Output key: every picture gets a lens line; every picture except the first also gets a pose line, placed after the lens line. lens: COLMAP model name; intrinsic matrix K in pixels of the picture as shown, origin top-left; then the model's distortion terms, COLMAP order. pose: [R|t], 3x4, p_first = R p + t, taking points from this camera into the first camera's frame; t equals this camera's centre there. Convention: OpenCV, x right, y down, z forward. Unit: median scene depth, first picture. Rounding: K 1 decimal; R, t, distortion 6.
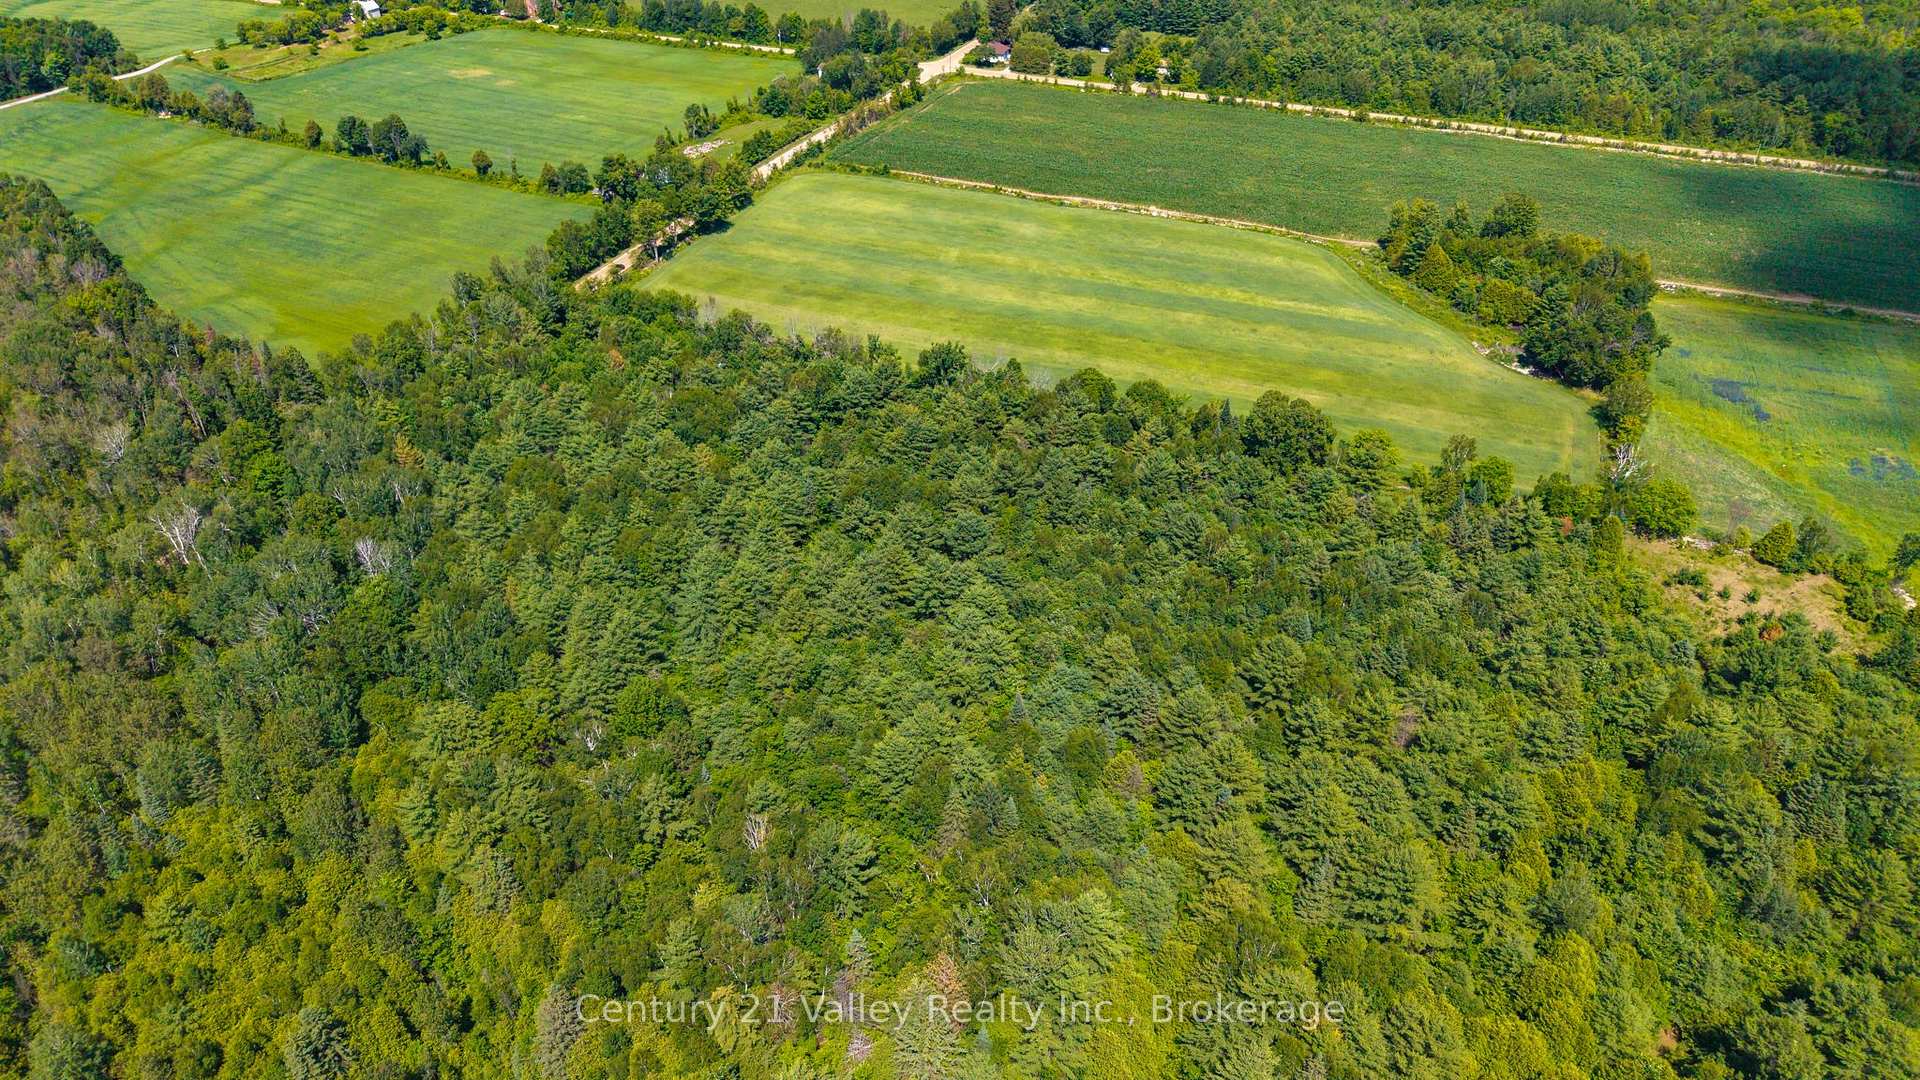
lens RADIAL K [[1285.9, 0, 973.0], [0, 1285.9, 539.6], [0, 0, 1]] dist [0.007920, -0.006080]
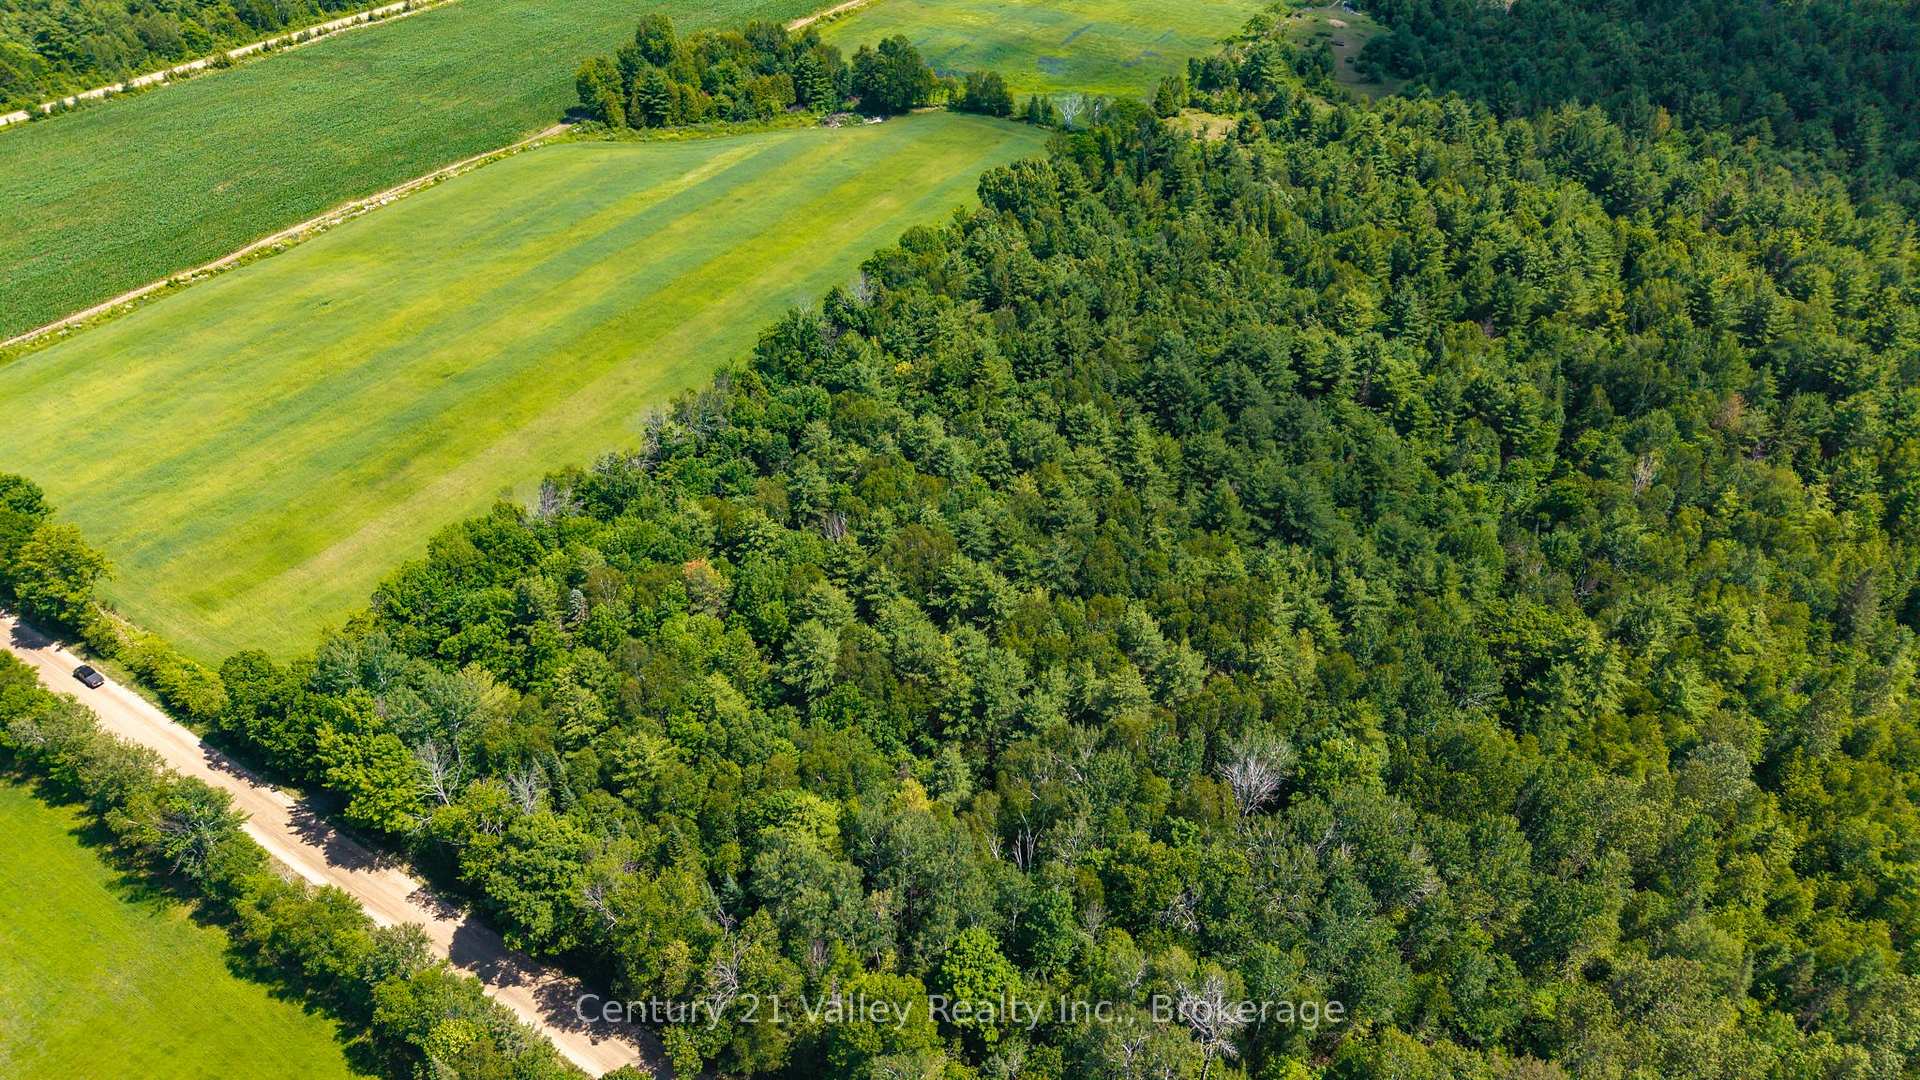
lens RADIAL K [[1285.9, 0, 965.6], [0, 1285.9, 539.7], [0, 0, 1]] dist [0.007920, -0.006080]
pose [[0.155657, -0.604199, 0.781482, -0.465441], [0.553968, 0.708404, 0.437359, -0.222085], [-0.817858, 0.364838, 0.444975, 0.386398]]
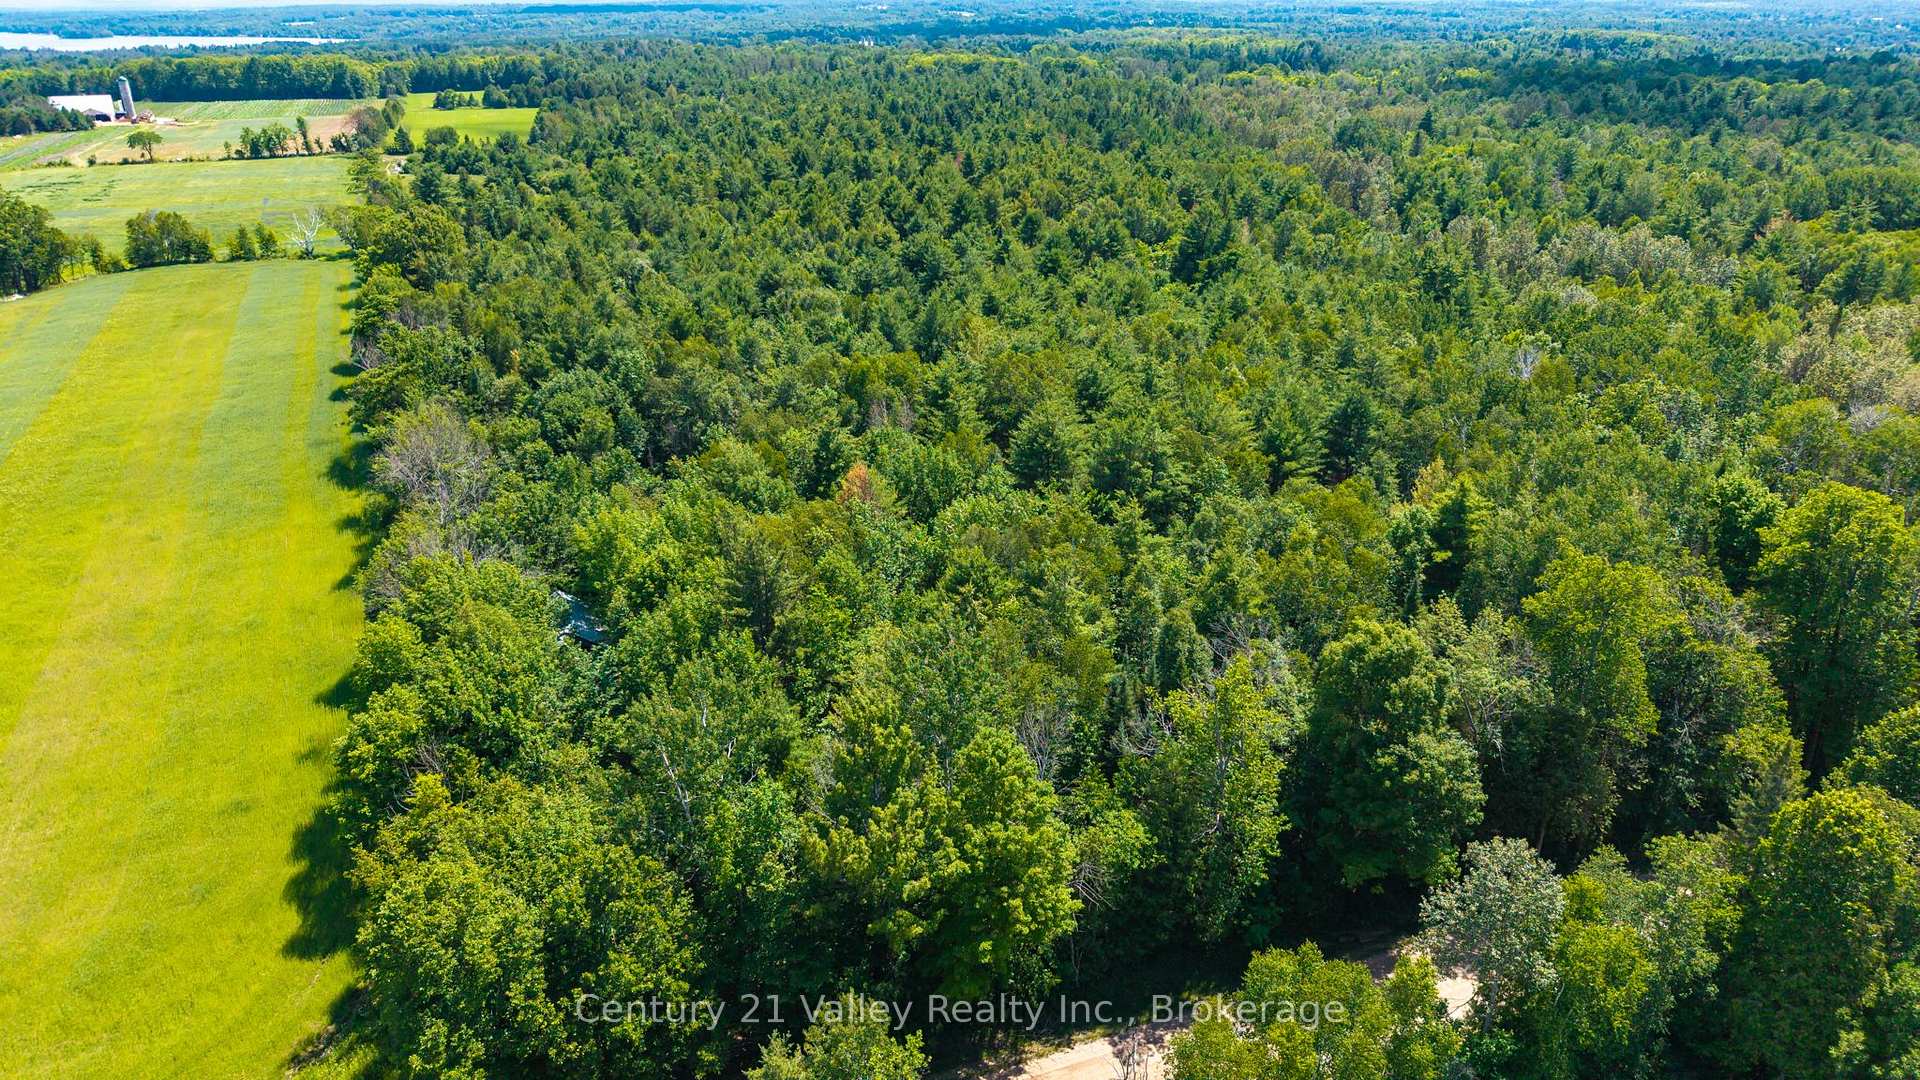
lens RADIAL K [[1285.9, 0, 963.5], [0, 1285.9, 538.4], [0, 0, 1]] dist [0.007920, -0.006080]
pose [[-0.715161, -0.272706, 0.643565, -0.349668], [0.396152, 0.600435, 0.694652, -0.243704], [-0.575855, 0.751738, -0.321375, 0.706890]]
